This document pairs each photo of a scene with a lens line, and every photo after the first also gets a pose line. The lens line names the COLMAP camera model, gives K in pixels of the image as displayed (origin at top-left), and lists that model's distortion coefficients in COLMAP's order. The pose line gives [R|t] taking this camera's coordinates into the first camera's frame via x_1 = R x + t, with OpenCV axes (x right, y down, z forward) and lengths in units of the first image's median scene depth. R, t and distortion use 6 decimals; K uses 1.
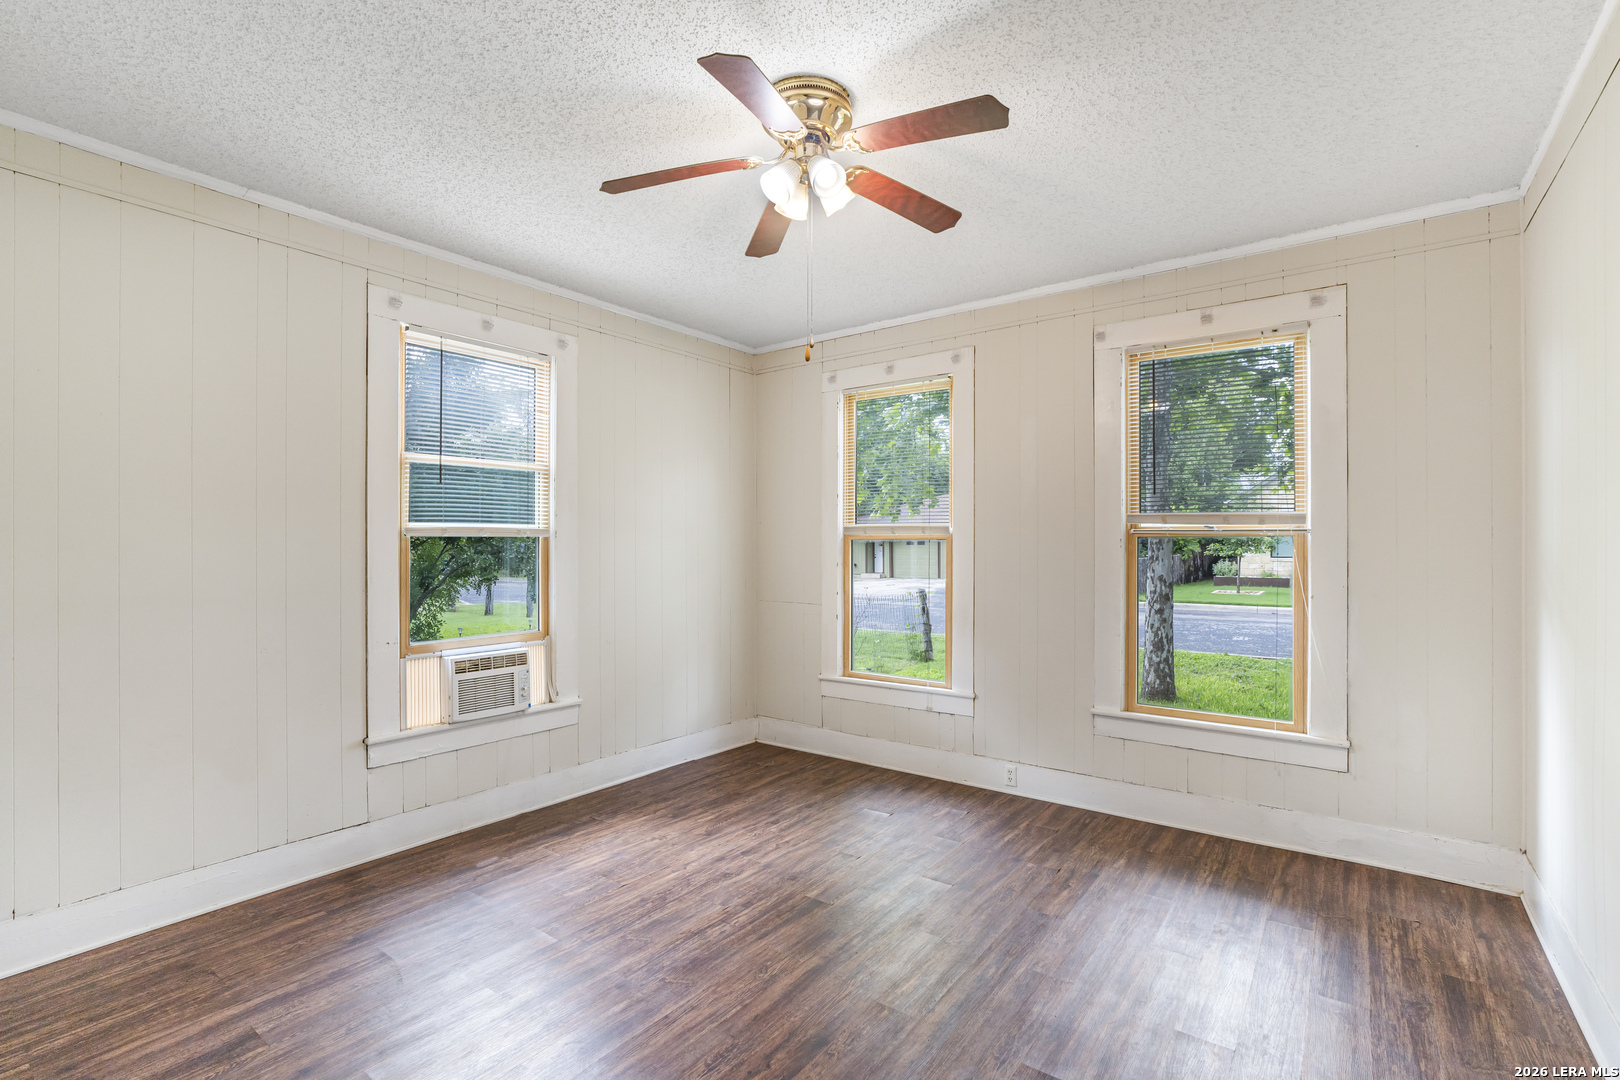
lens RADIAL K [[732.6, 0, 808.3], [0, 732.6, 545.1], [0, 0, 1]] dist [-0.043318, 0.017728]
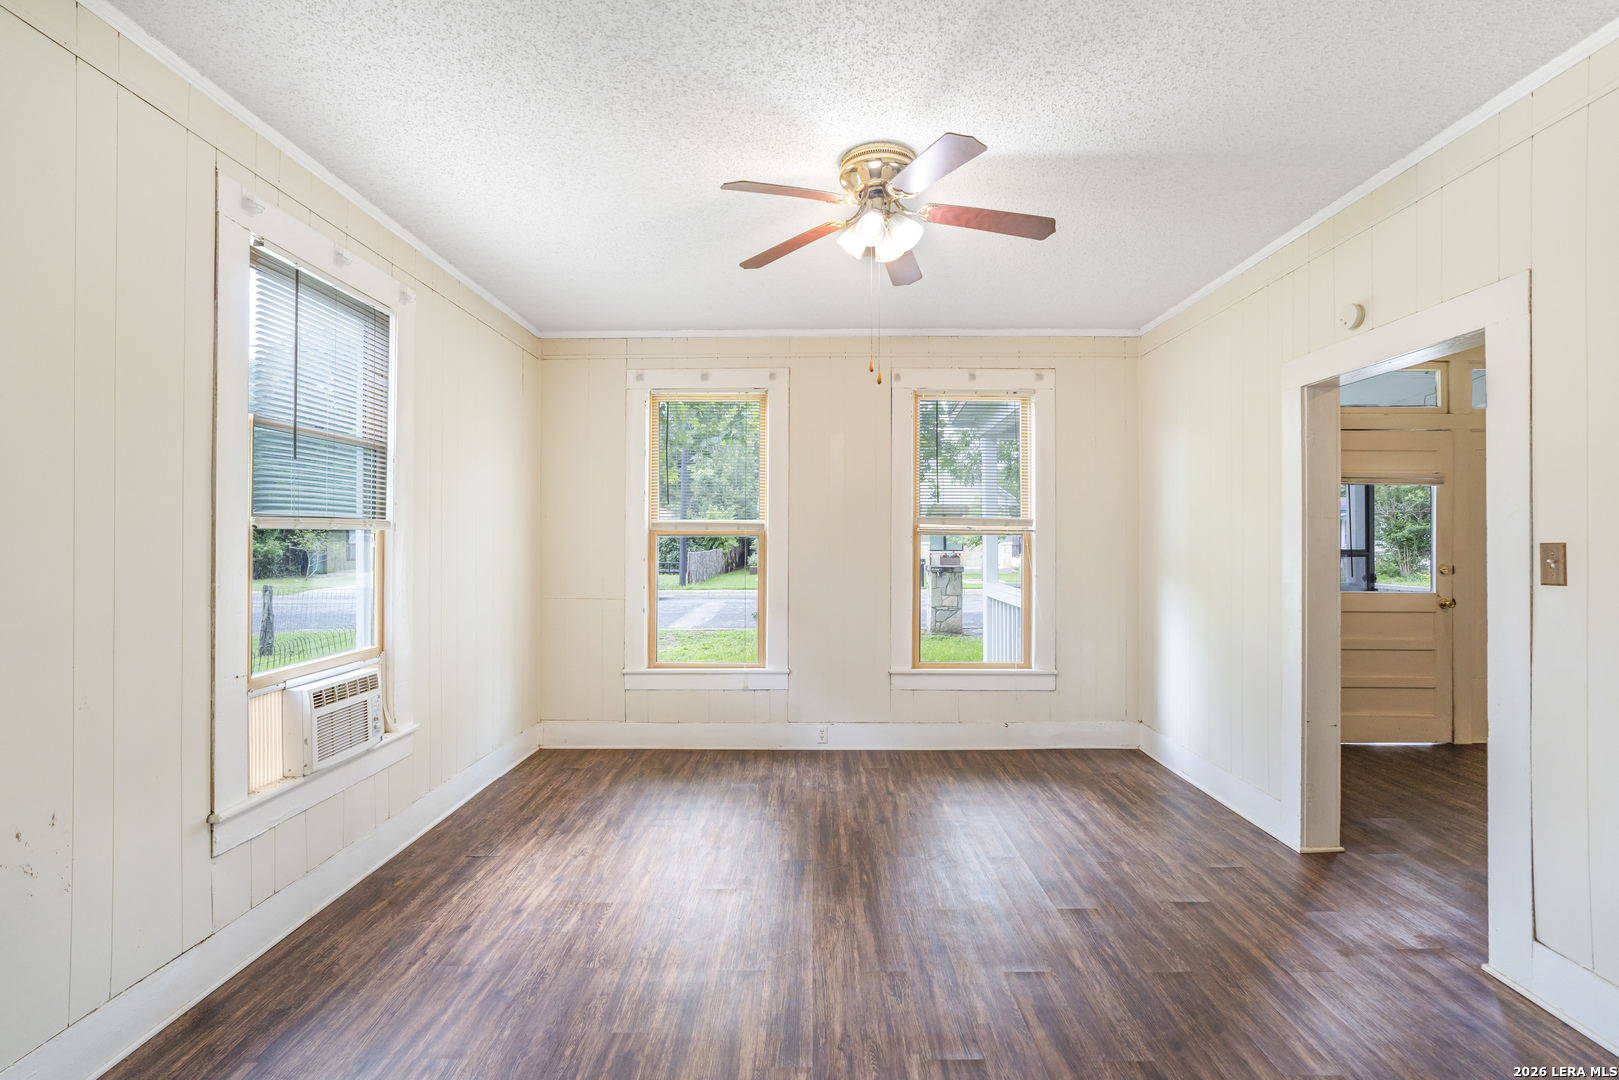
lens RADIAL K [[704.7, 0, 809.5], [0, 704.7, 540.0], [0, 0, 1]] dist [-0.036578, 0.015896]
pose [[0.806483, 0.001070, 0.591257, -0.455857], [-0.001036, 0.999999, -0.000395, -0.000543], [-0.591257, -0.000294, 0.806483, 0.093644]]
